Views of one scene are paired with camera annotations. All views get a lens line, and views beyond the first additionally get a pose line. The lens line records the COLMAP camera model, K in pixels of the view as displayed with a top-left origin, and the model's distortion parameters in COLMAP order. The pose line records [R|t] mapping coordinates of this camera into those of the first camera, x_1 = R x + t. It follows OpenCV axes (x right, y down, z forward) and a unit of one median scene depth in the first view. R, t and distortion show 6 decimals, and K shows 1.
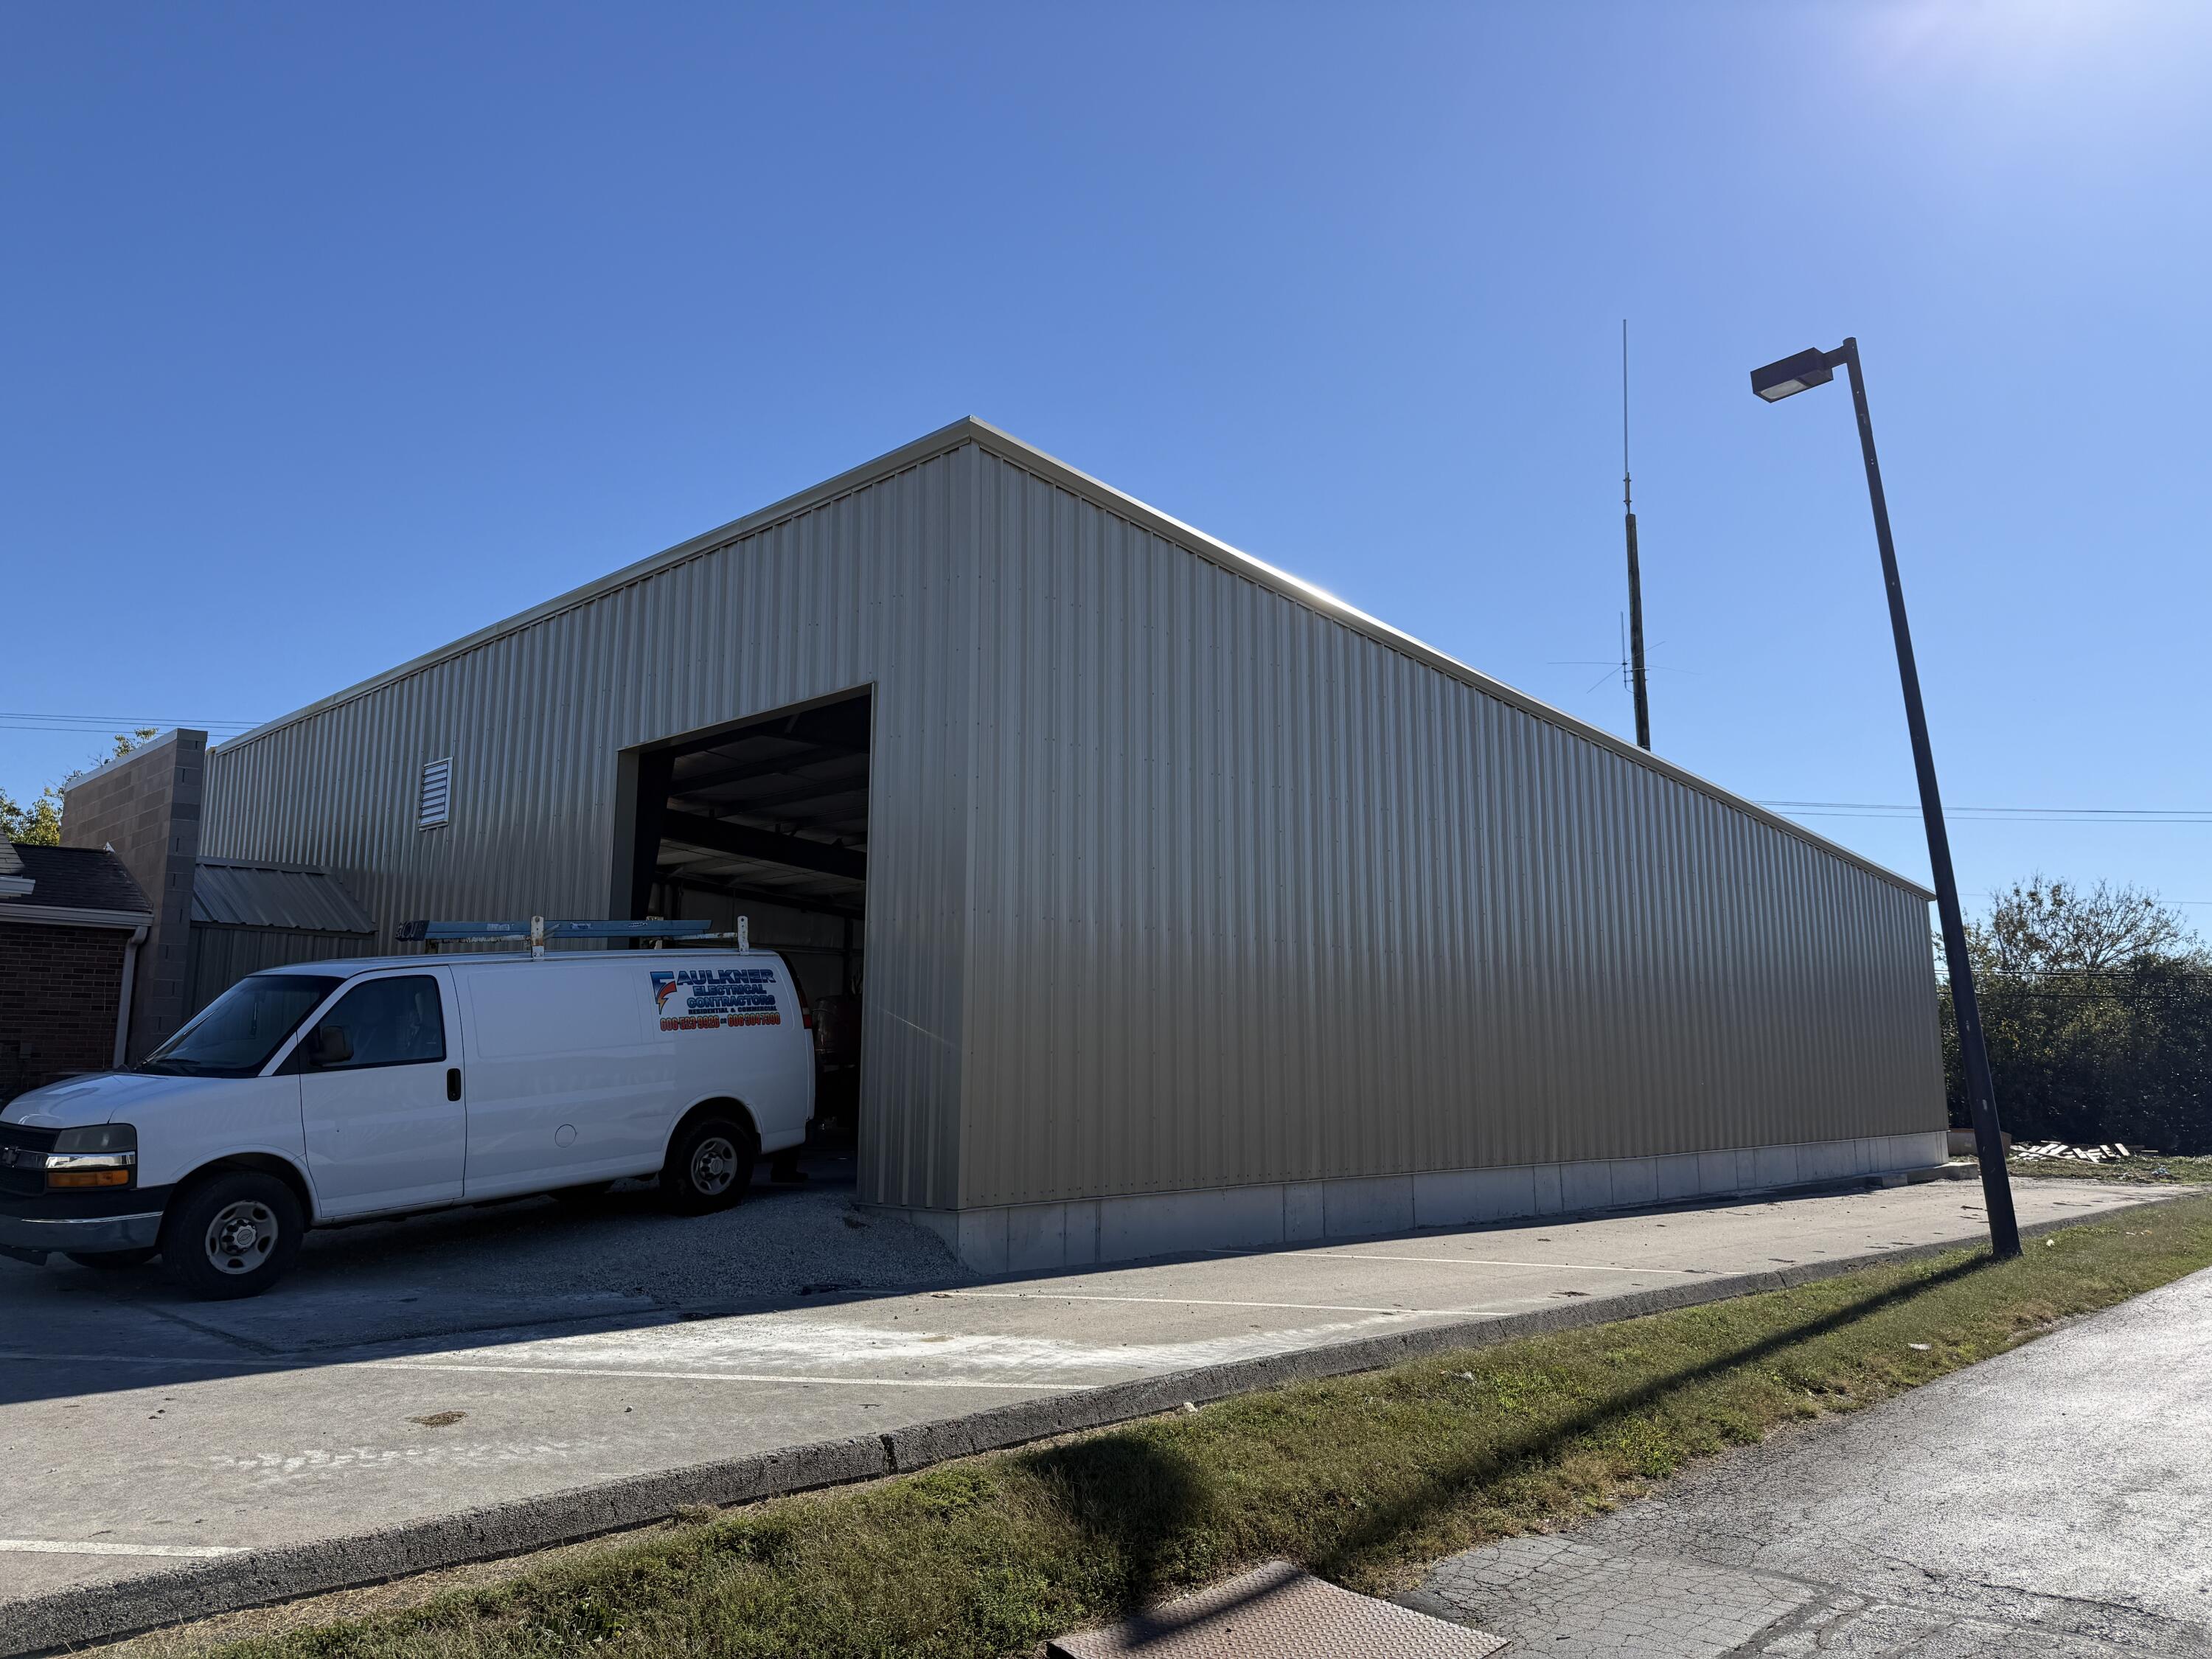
lens RADIAL K [[1549.3, 0, 1106.0], [0, 1549.3, 829.5], [0, 0, 1]] dist [0.043902, -0.052349]
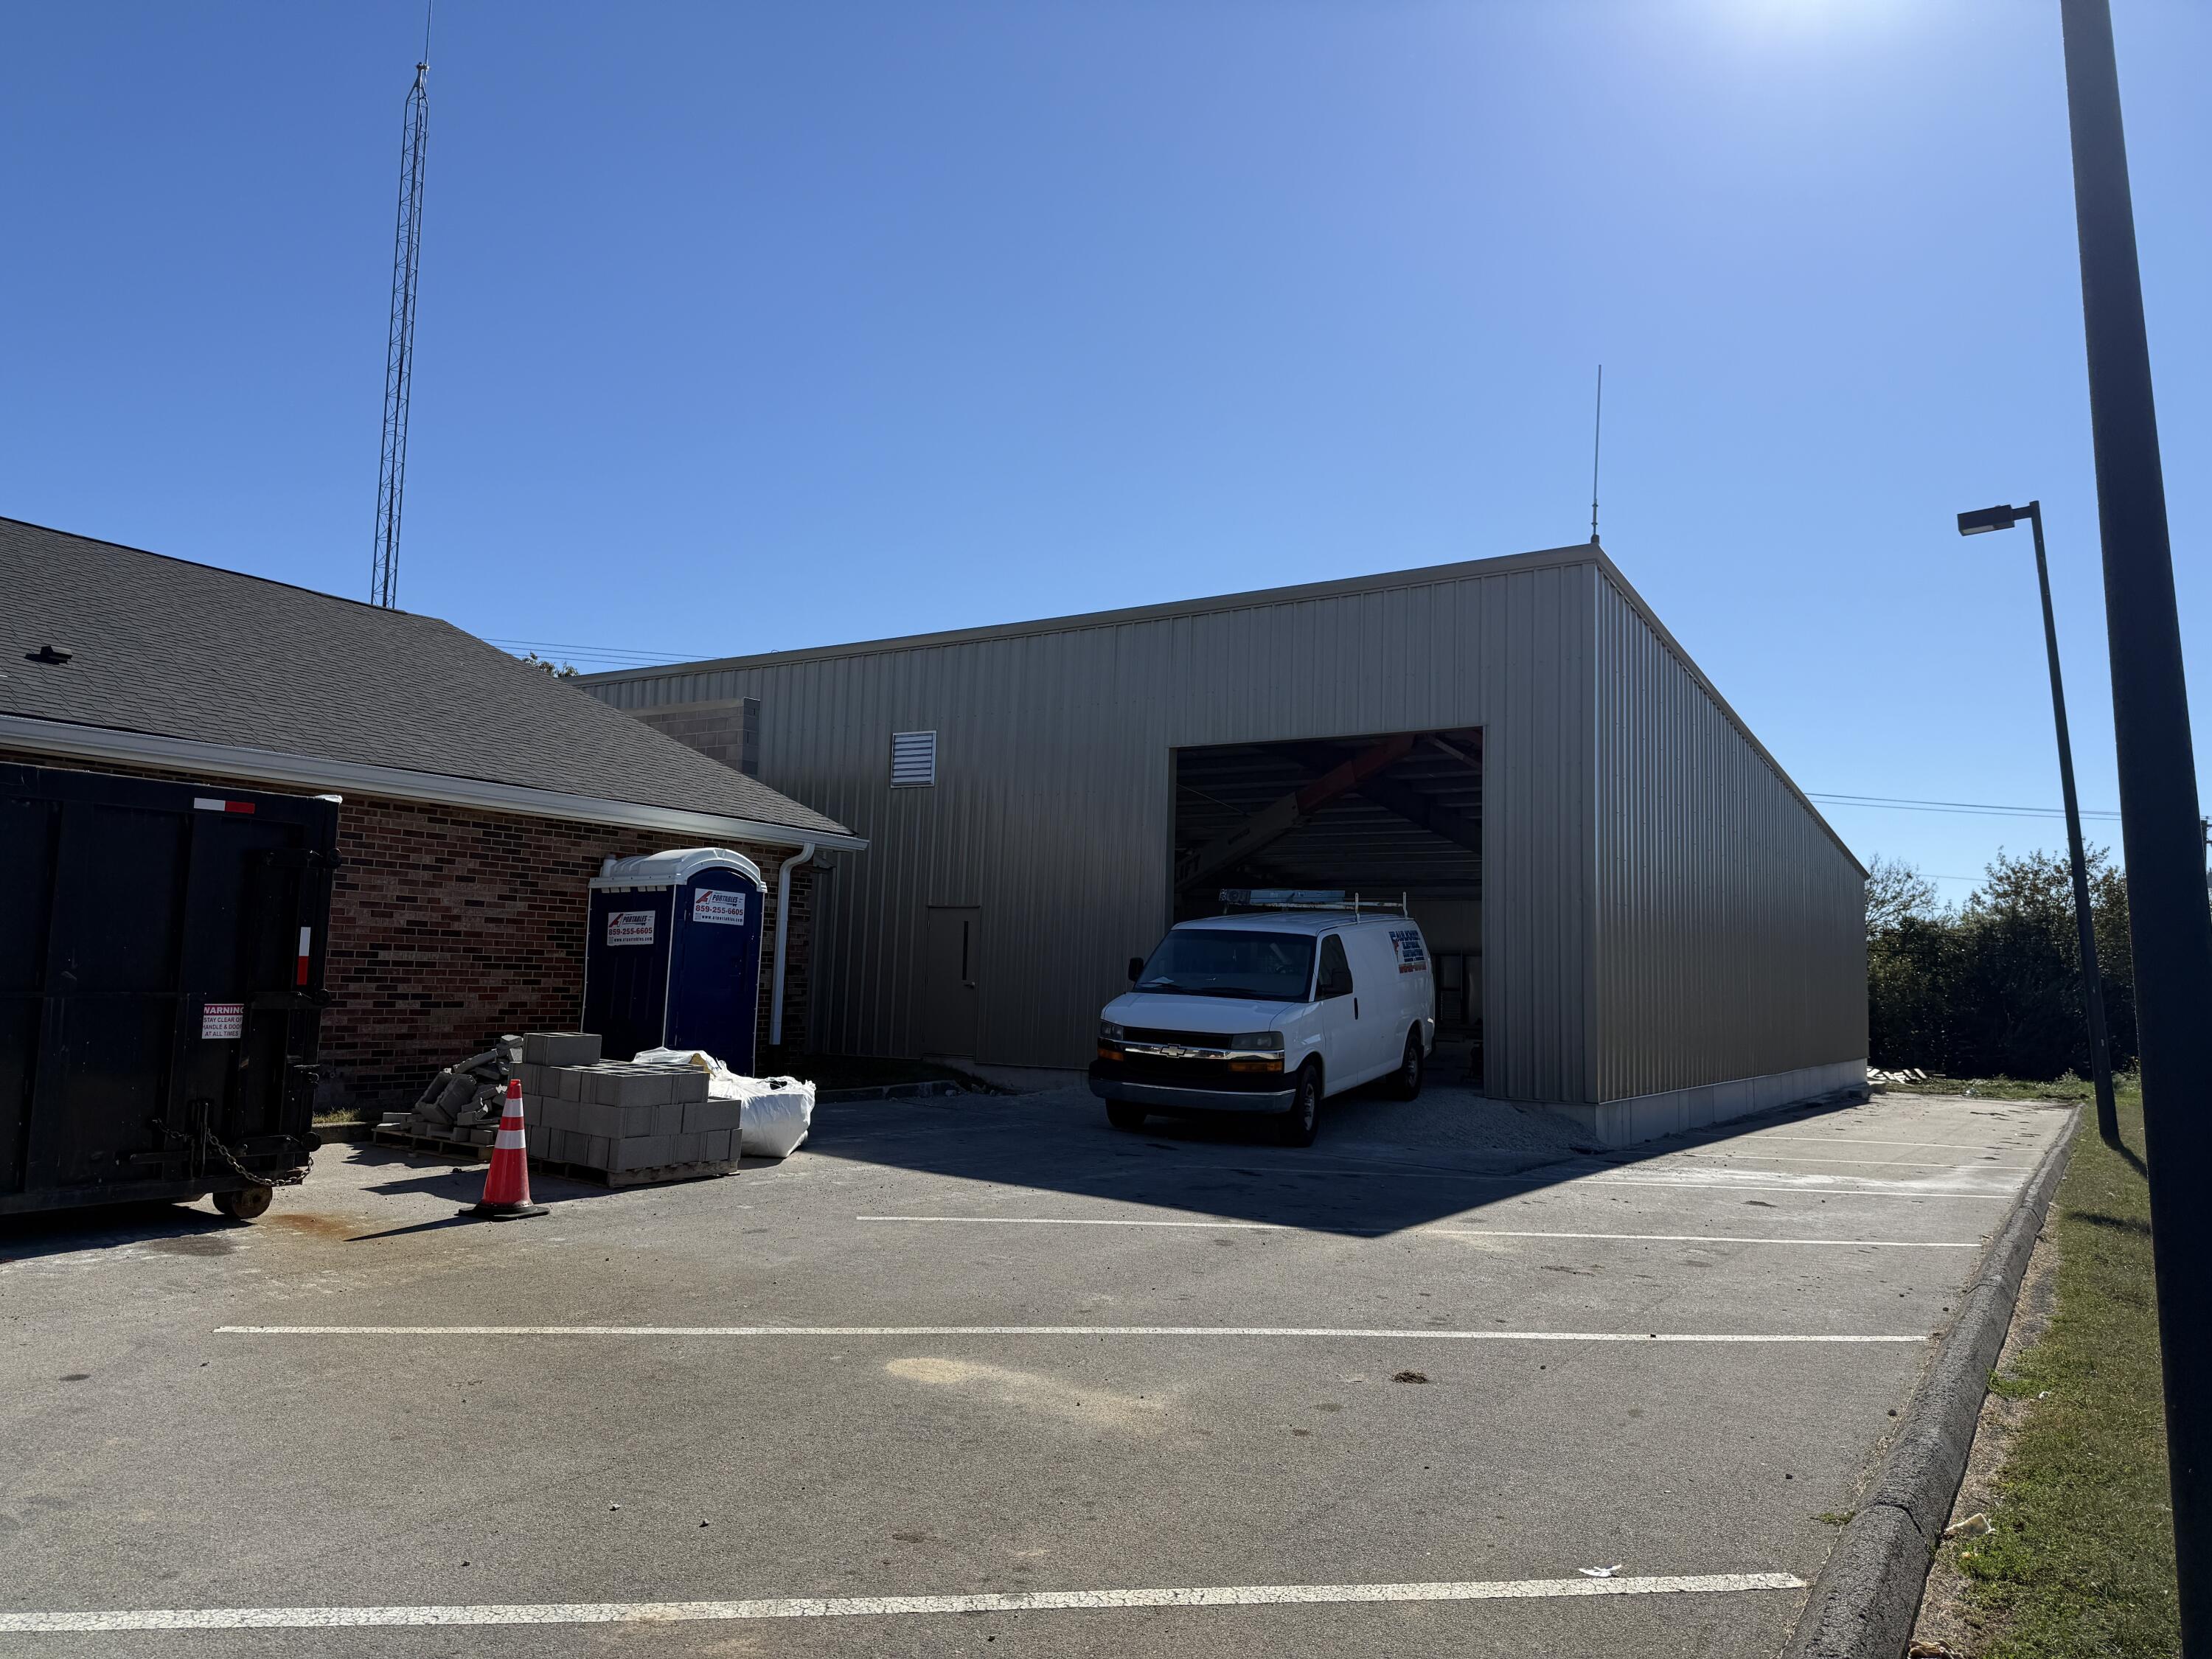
lens RADIAL K [[1536.3, 0, 1106.0], [0, 1536.3, 872.2], [0, 0, 1]] dist [-0.002425, -0.001104]
pose [[0.983195, 0.037962, 0.178568, -0.583760], [-0.051741, 0.995978, 0.073149, -0.038098], [-0.175073, -0.081159, 0.981205, -0.240431]]
